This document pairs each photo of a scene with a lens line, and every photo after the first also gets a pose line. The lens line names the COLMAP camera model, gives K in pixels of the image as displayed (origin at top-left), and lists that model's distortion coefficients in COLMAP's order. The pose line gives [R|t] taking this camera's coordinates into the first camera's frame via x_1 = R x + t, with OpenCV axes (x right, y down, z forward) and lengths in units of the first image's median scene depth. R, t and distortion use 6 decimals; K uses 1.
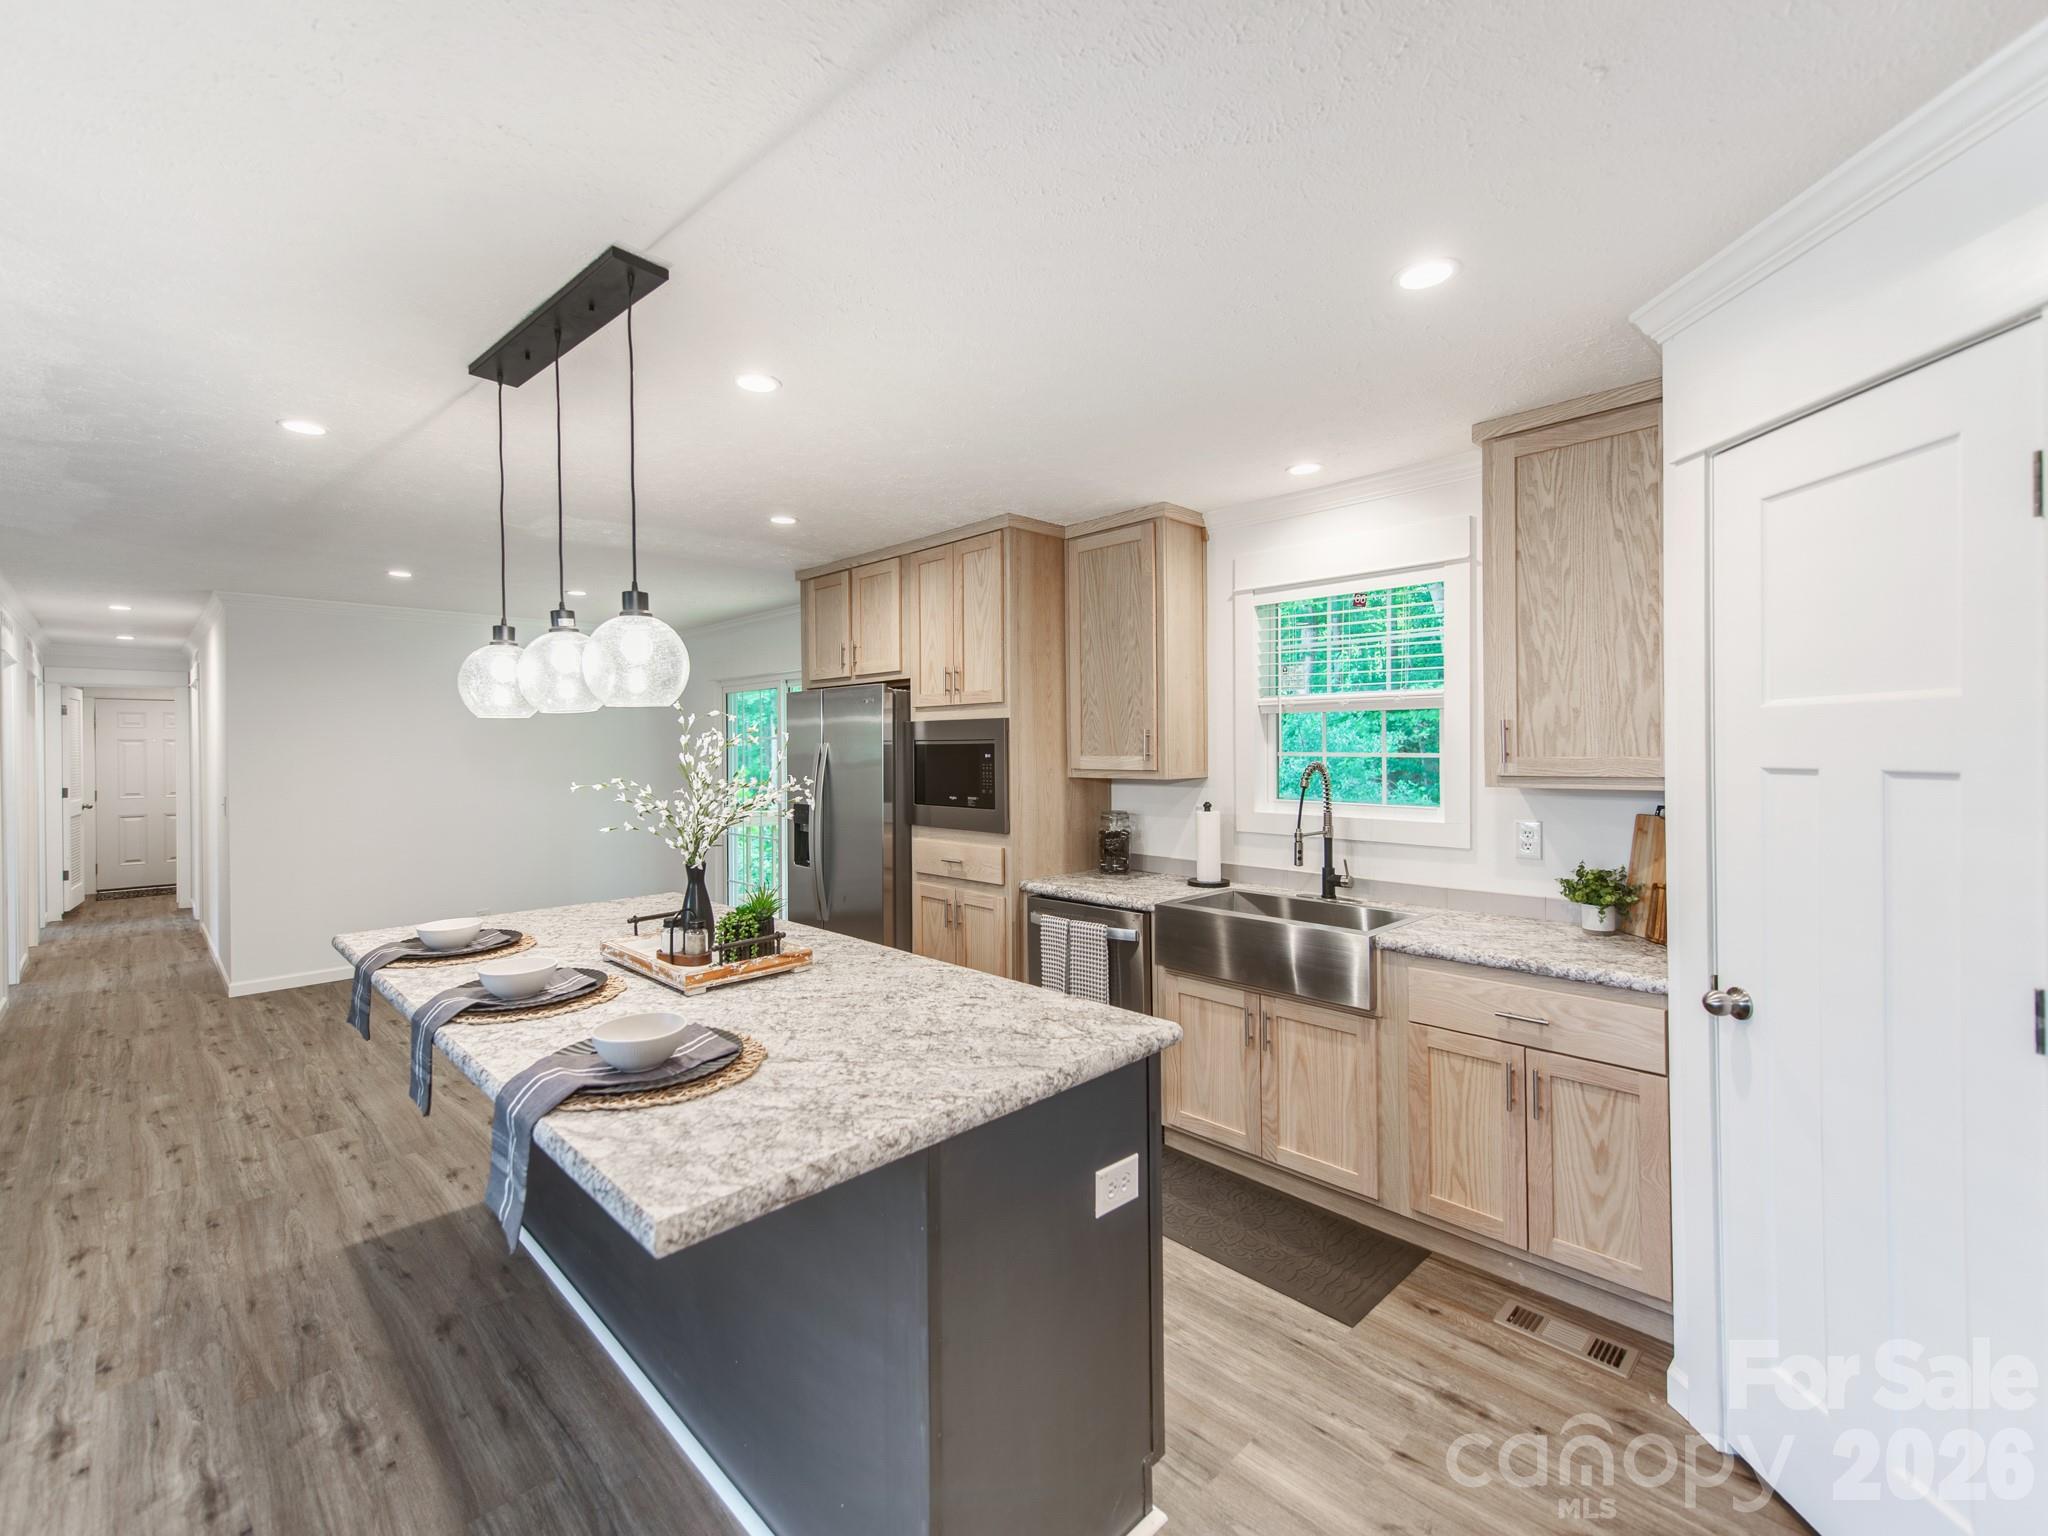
lens RADIAL K [[846.9, 0, 980.3], [0, 846.9, 764.3], [0, 0, 1]] dist [0.003131, -0.000153]
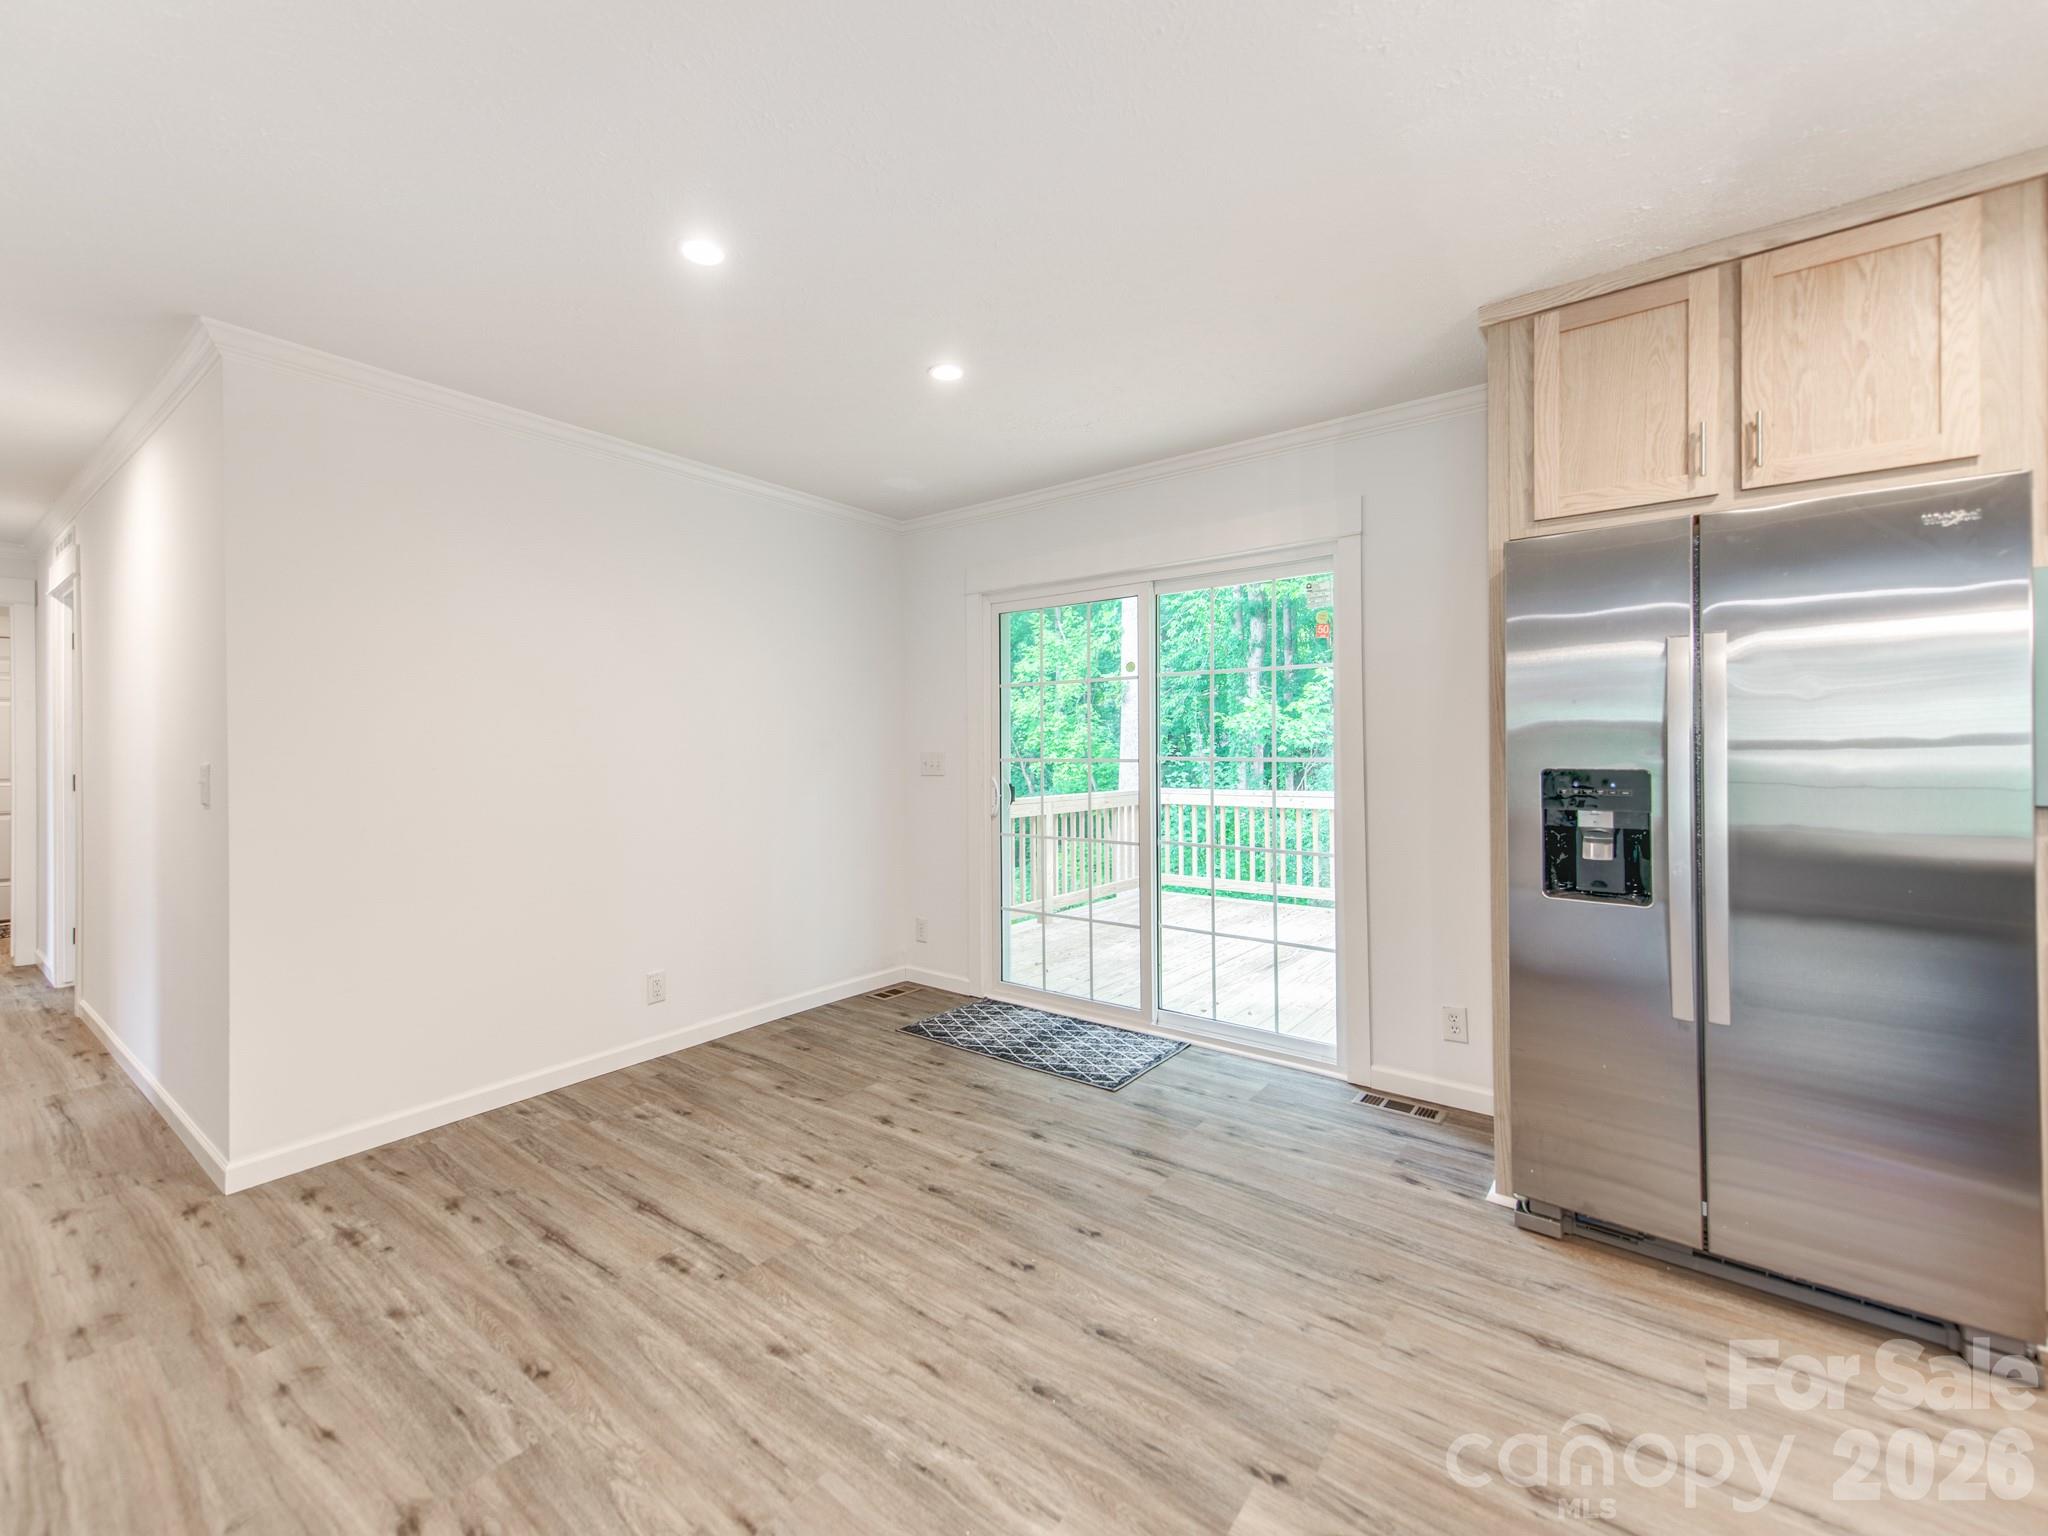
lens RADIAL K [[846.9, 0, 964.5], [0, 846.9, 759.0], [0, 0, 1]] dist [0.003131, -0.000153]
pose [[0.993977, 0.005207, 0.109465, -1.056219], [-0.004150, 0.999943, -0.009881, 0.084352], [-0.109510, 0.009367, 0.993942, 1.003013]]
